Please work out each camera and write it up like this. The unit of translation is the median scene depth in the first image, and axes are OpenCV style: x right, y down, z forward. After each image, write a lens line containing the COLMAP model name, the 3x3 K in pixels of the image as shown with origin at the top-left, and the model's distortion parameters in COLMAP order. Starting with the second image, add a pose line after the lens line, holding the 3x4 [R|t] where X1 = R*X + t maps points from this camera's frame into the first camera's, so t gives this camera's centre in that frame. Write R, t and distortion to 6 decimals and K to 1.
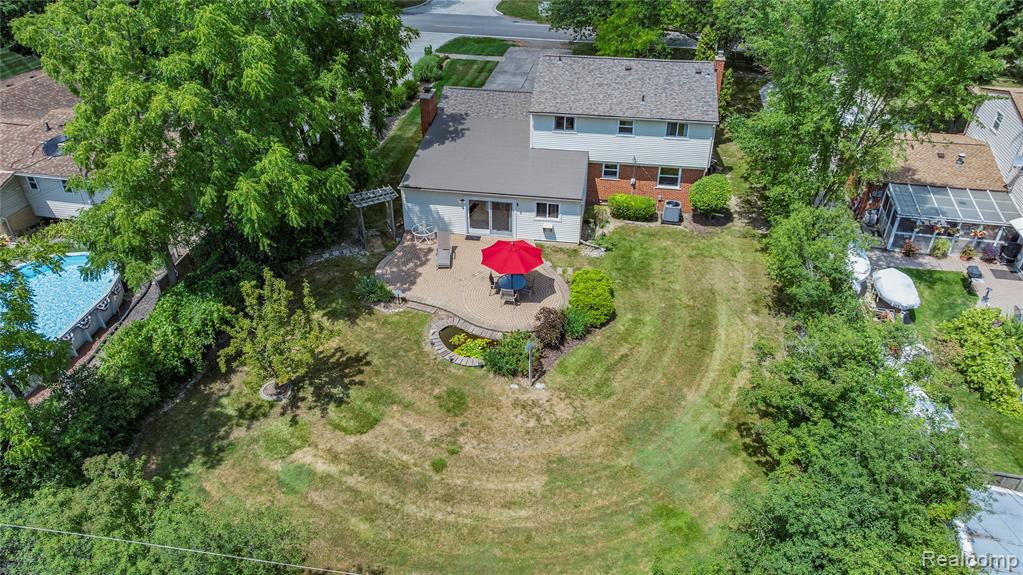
lens RADIAL K [[734.0, 0, 513.2], [0, 734.0, 283.7], [0, 0, 1]] dist [-0.025529, 0.005227]
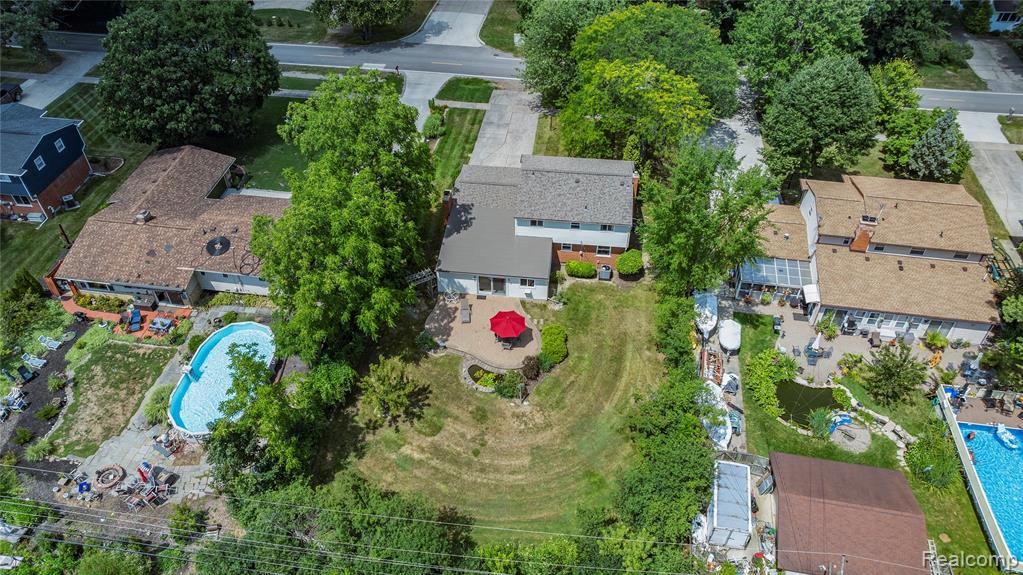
lens RADIAL K [[734.0, 0, 510.4], [0, 734.0, 290.4], [0, 0, 1]] dist [-0.025529, 0.005227]
pose [[0.999267, -0.028419, 0.025664, -0.038012], [0.023851, 0.986263, 0.163449, -0.399862], [-0.029956, -0.162717, 0.986218, -0.697163]]
